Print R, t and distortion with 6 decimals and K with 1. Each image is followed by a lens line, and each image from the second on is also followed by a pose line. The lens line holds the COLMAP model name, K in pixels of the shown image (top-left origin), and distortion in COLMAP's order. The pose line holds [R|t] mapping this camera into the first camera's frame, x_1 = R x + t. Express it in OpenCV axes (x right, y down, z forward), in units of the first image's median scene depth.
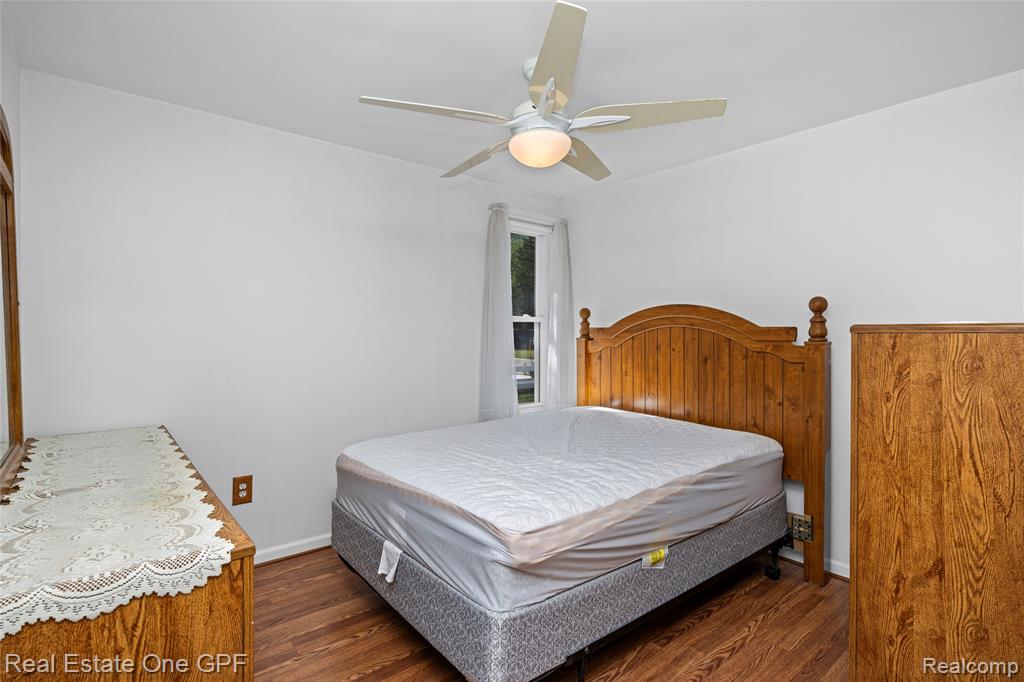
lens RADIAL K [[489.4, 0, 510.5], [0, 489.4, 336.6], [0, 0, 1]] dist [0.009713, -0.000909]
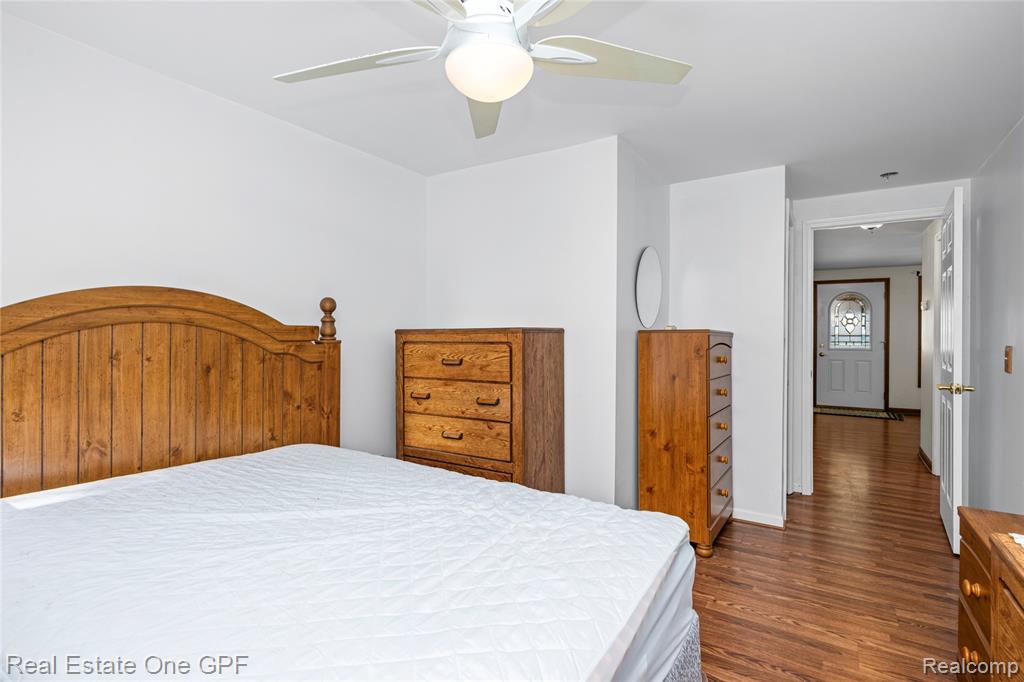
lens RADIAL K [[499.8, 0, 511.5], [0, 499.8, 334.4], [0, 0, 1]] dist [-0.000884, -0.001671]
pose [[-0.282940, -0.007055, 0.959112, -0.484635], [0.004567, 0.999952, 0.008703, -0.009554], [-0.959127, 0.006842, -0.282894, 0.872840]]
